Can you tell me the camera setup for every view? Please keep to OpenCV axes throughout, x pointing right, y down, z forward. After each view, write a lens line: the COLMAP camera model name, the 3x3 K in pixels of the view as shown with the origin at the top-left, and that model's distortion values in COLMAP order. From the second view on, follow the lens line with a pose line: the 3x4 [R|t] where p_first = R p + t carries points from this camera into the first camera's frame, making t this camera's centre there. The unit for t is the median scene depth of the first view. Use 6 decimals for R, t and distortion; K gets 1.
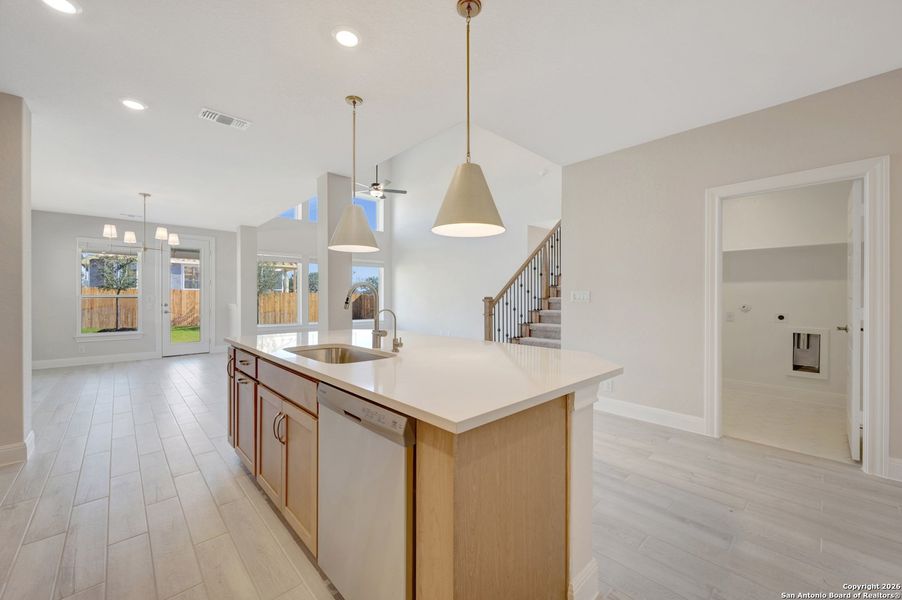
lens RADIAL K [[357.4, 0, 453.7], [0, 357.4, 295.5], [0, 0, 1]] dist [-0.000400, 0.000006]
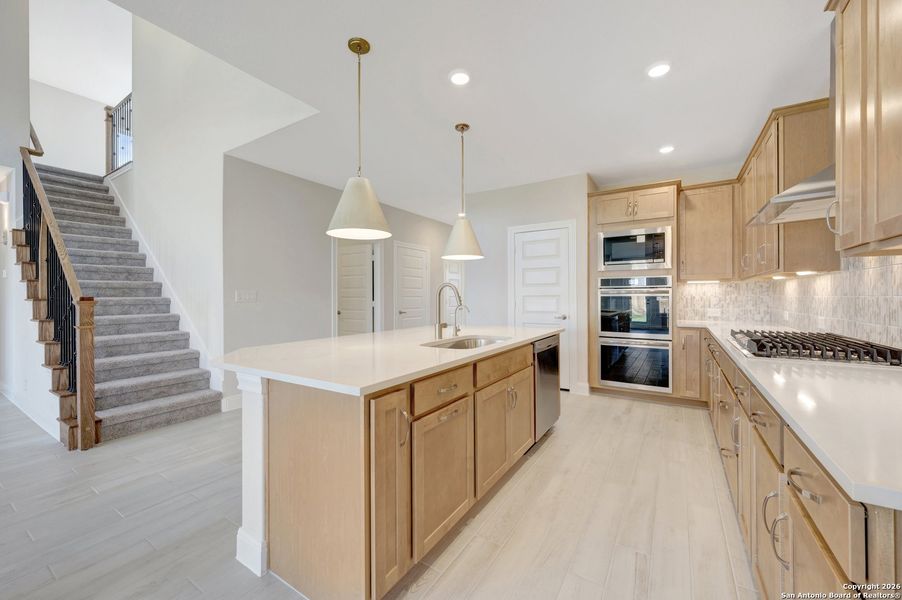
lens RADIAL K [[357.4, 0, 453.7], [0, 357.4, 295.5], [0, 0, 1]] dist [-0.000400, 0.000006]
pose [[-0.248408, 0.003971, 0.968647, -0.601249], [-0.002290, 0.999986, -0.004687, 0.003216], [-0.968653, -0.003383, -0.248395, 0.546675]]
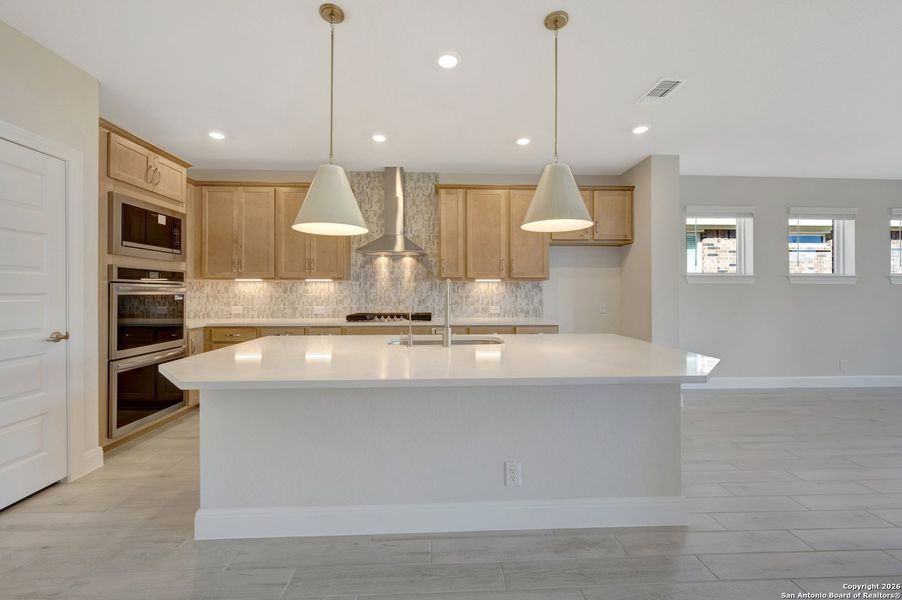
lens RADIAL K [[356.6, 0, 452.5], [0, 356.6, 292.7], [0, 0, 1]] dist [0.000072, 0.000006]
pose [[-0.654501, 0.001282, -0.756060, 0.218748], [0.005300, 0.999982, -0.002893, 0.001536], [0.756042, -0.005901, -0.654496, 0.719890]]
